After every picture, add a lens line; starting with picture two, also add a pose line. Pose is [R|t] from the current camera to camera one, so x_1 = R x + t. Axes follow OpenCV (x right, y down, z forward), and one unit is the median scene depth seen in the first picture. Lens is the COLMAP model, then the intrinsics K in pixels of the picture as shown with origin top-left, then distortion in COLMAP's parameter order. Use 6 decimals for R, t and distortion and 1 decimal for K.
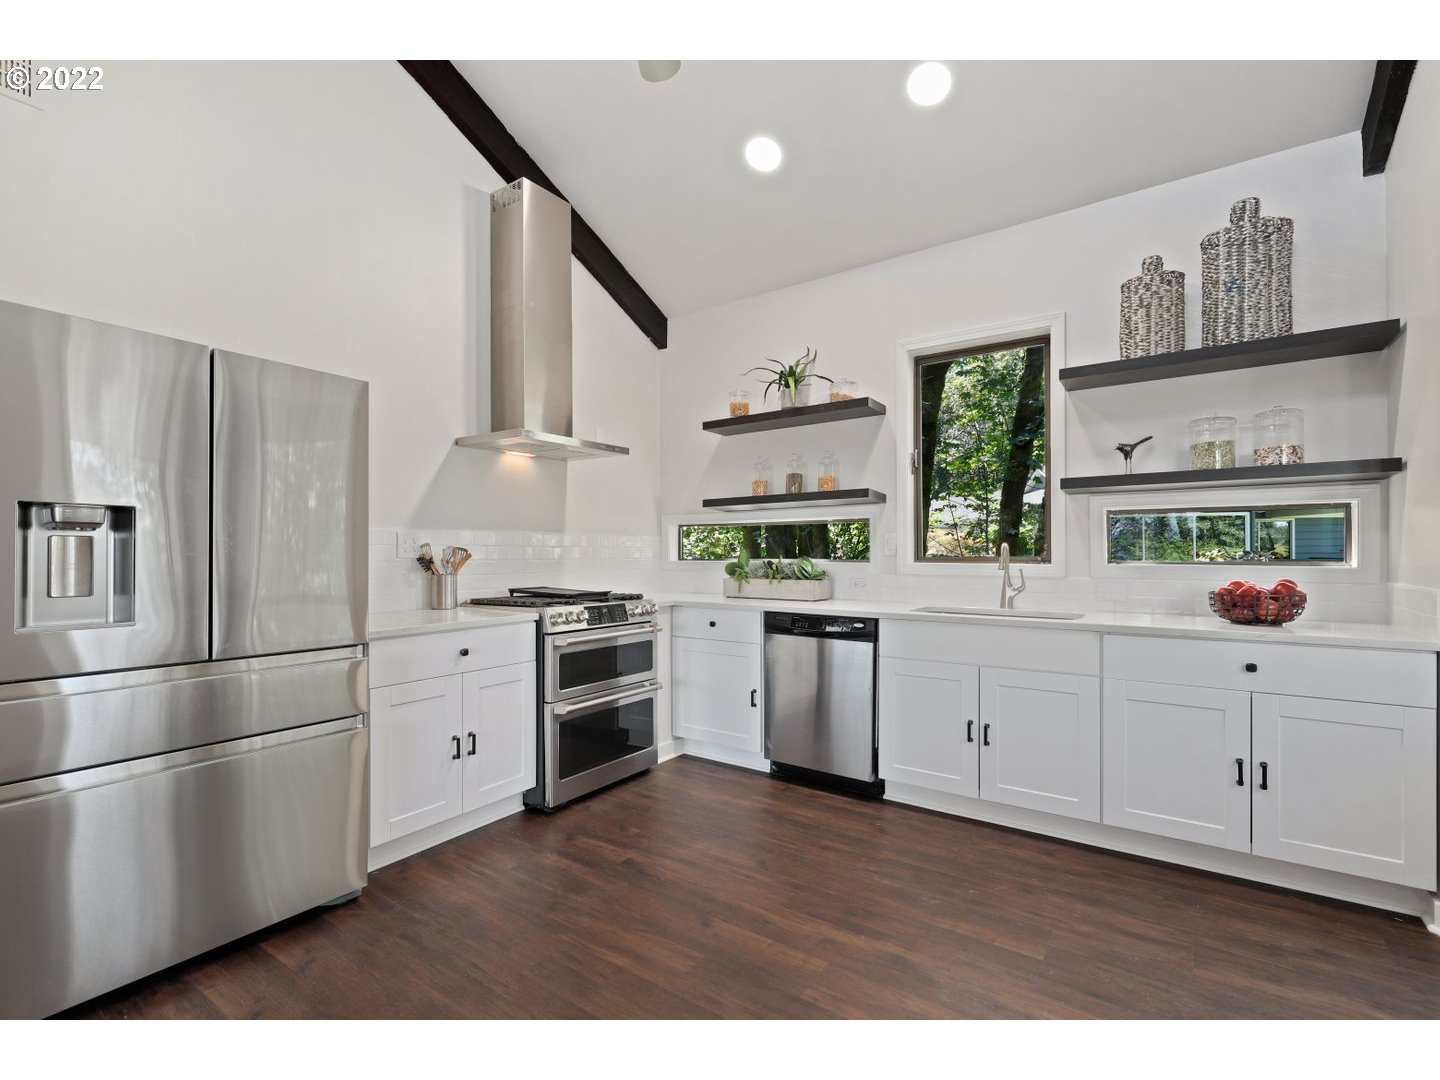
lens RADIAL K [[654.7, 0, 721.8], [0, 654.7, 548.4], [0, 0, 1]] dist [0.002381, -0.000125]
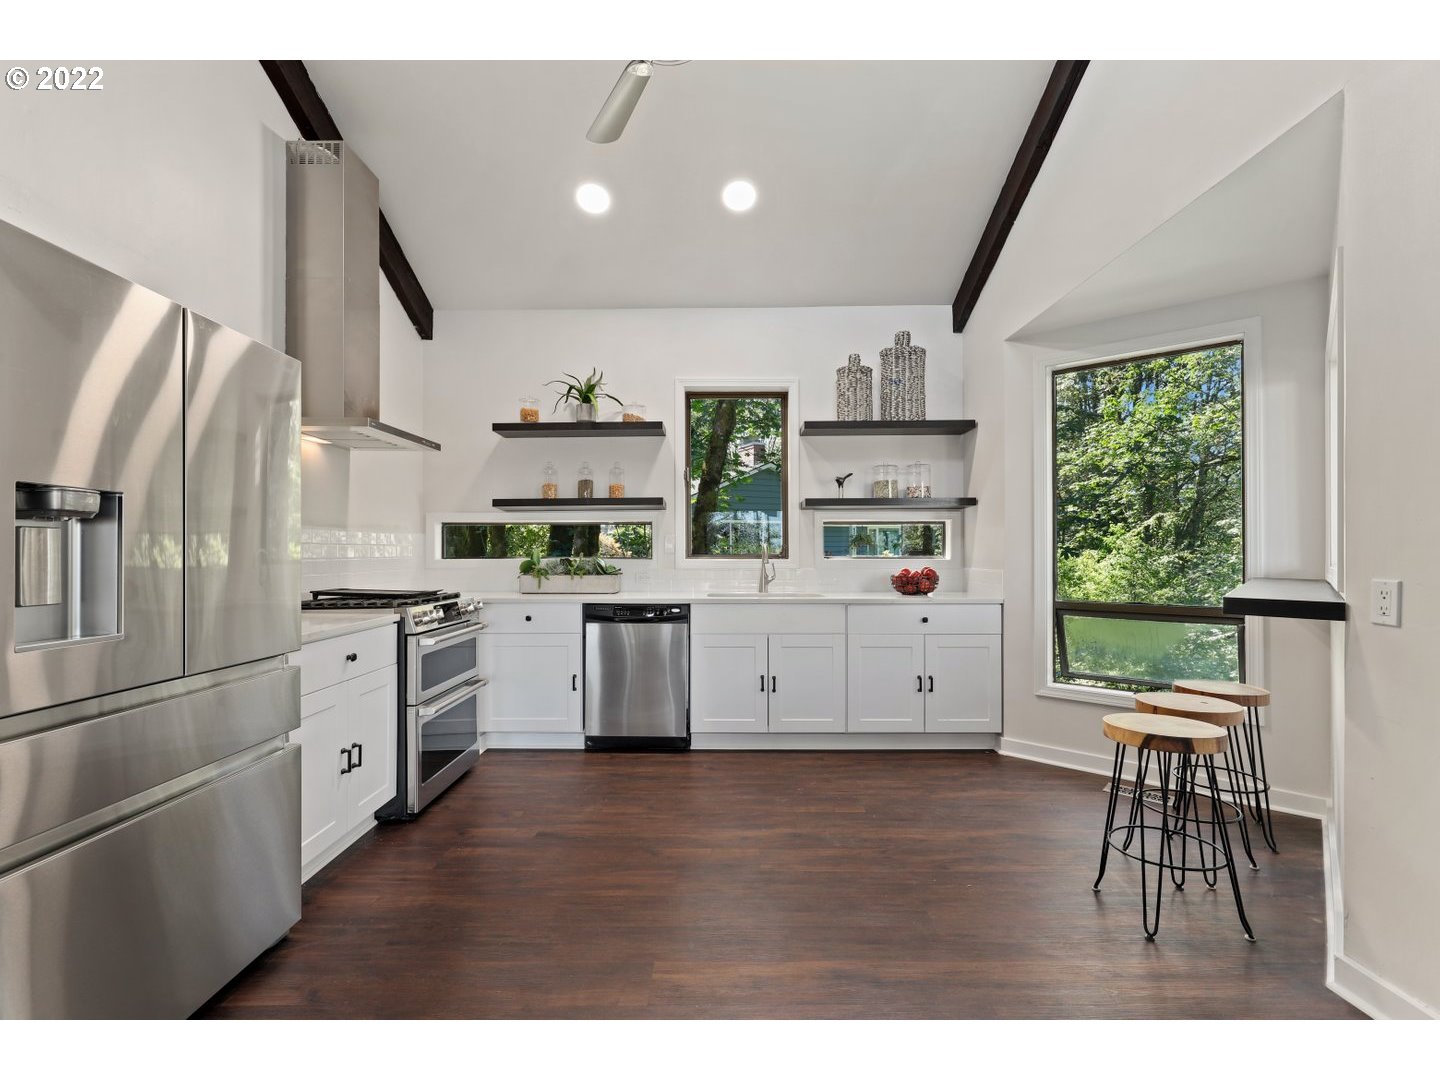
lens RADIAL K [[654.7, 0, 713.6], [0, 654.7, 542.9], [0, 0, 1]] dist [0.002381, -0.000125]
pose [[0.825507, 0.007438, 0.564343, -0.434613], [-0.003251, 0.999959, -0.008424, 0.001467], [-0.564383, 0.005120, 0.825497, -0.053117]]
